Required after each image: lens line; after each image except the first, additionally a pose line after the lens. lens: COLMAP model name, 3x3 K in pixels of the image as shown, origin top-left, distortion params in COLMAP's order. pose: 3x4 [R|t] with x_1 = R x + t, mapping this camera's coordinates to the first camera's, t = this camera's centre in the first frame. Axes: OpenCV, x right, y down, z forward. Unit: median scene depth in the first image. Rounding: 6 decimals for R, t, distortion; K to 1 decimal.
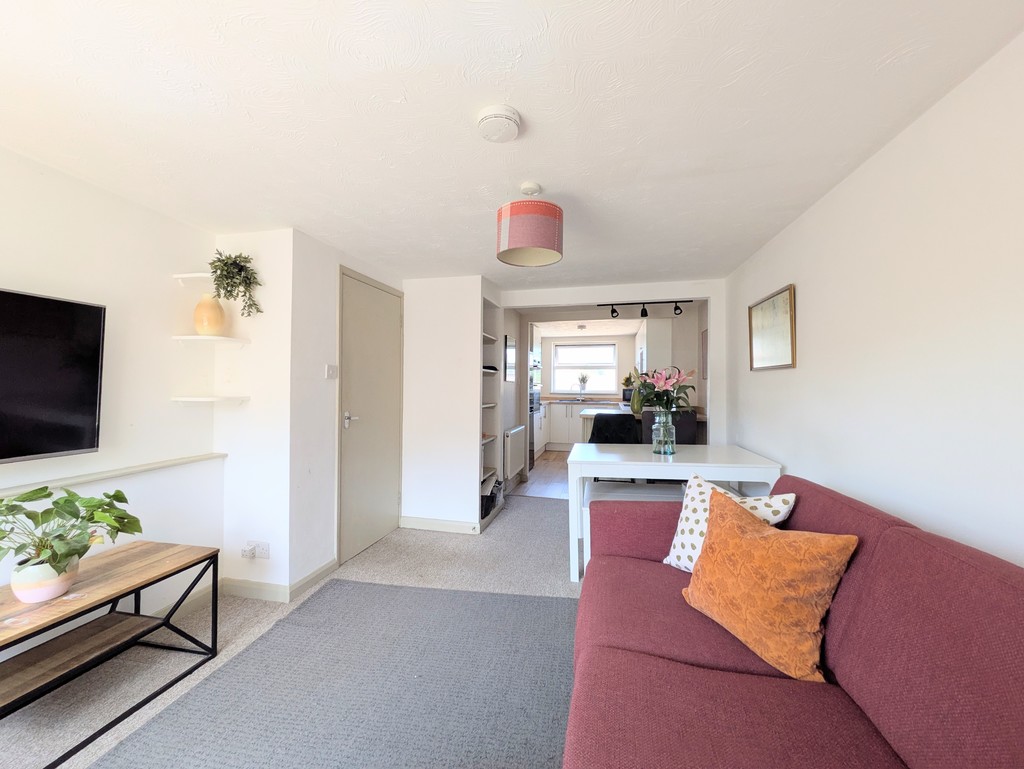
lens RADIAL K [[410.2, 0, 512.0], [0, 410.2, 384.5], [0, 0, 1]] dist [0.000744, 0.000007]
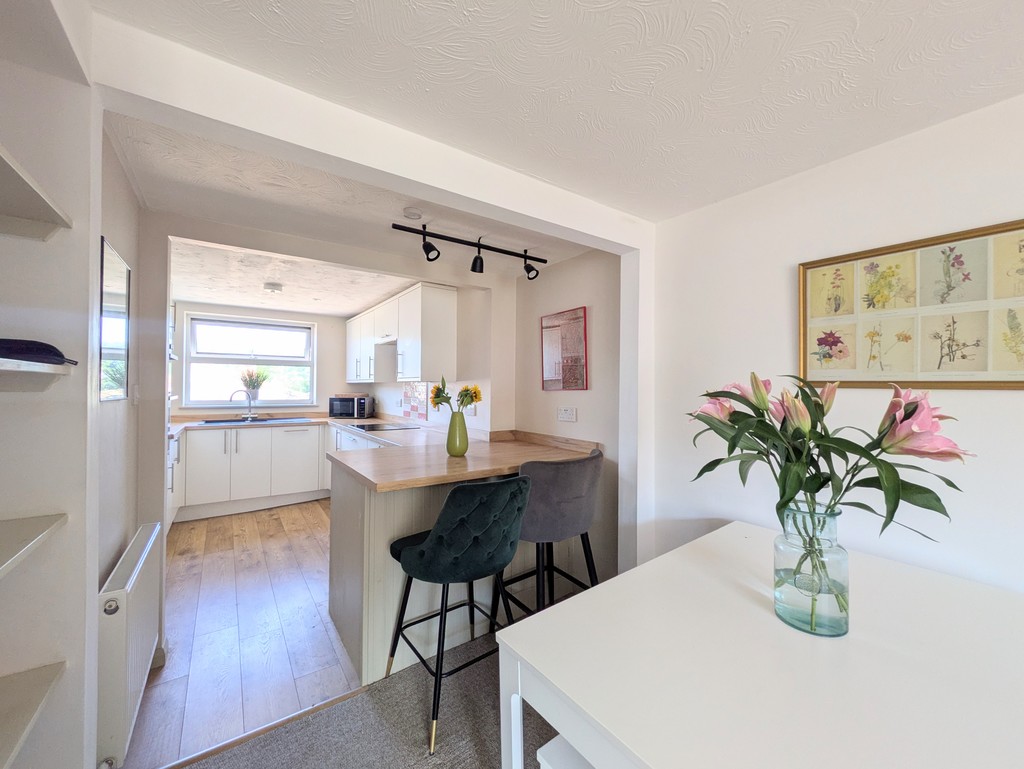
lens RADIAL K [[410.2, 0, 512.0], [0, 410.2, 384.5], [0, 0, 1]] dist [0.000744, 0.000007]
pose [[0.659389, 0.002155, 0.751798, -0.023781], [-0.005881, 0.999980, 0.002292, -0.013192], [-0.751779, -0.005932, 0.659389, 0.358252]]
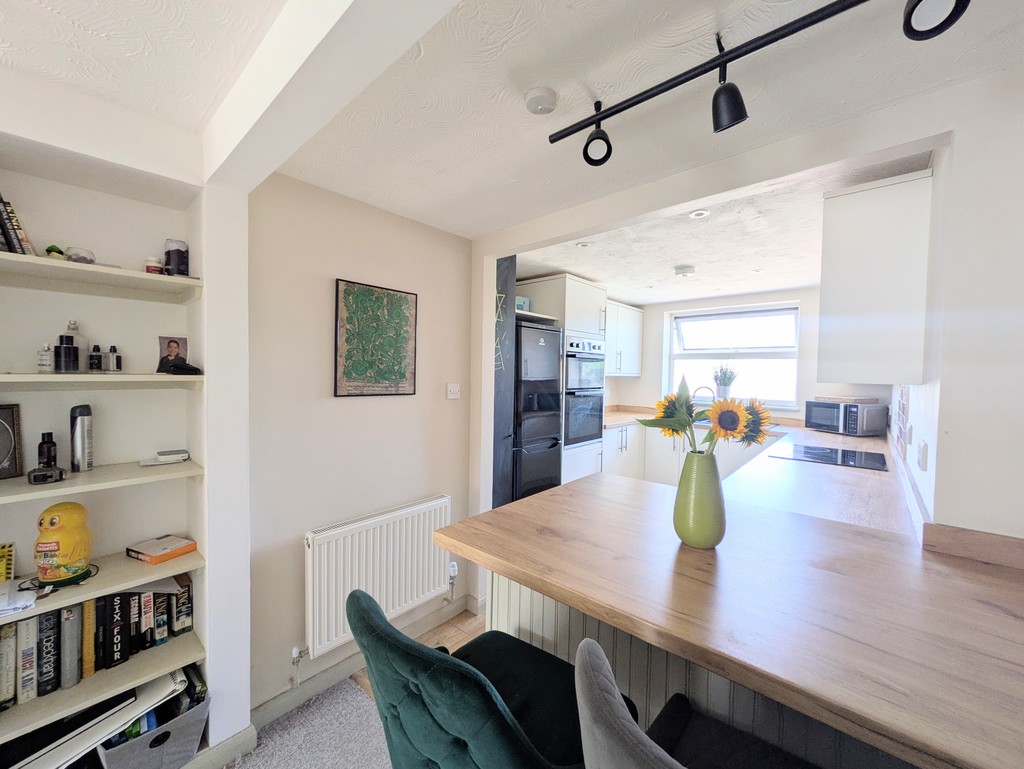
lens RADIAL K [[403.6, 0, 512.0], [0, 403.6, 384.5], [0, 0, 1]] dist [0.000197, 0.000012]
pose [[0.883395, 0.021493, -0.468136, 0.186612], [-0.007586, 0.999473, 0.031573, -0.019687], [0.468568, -0.024341, 0.883092, 0.434898]]
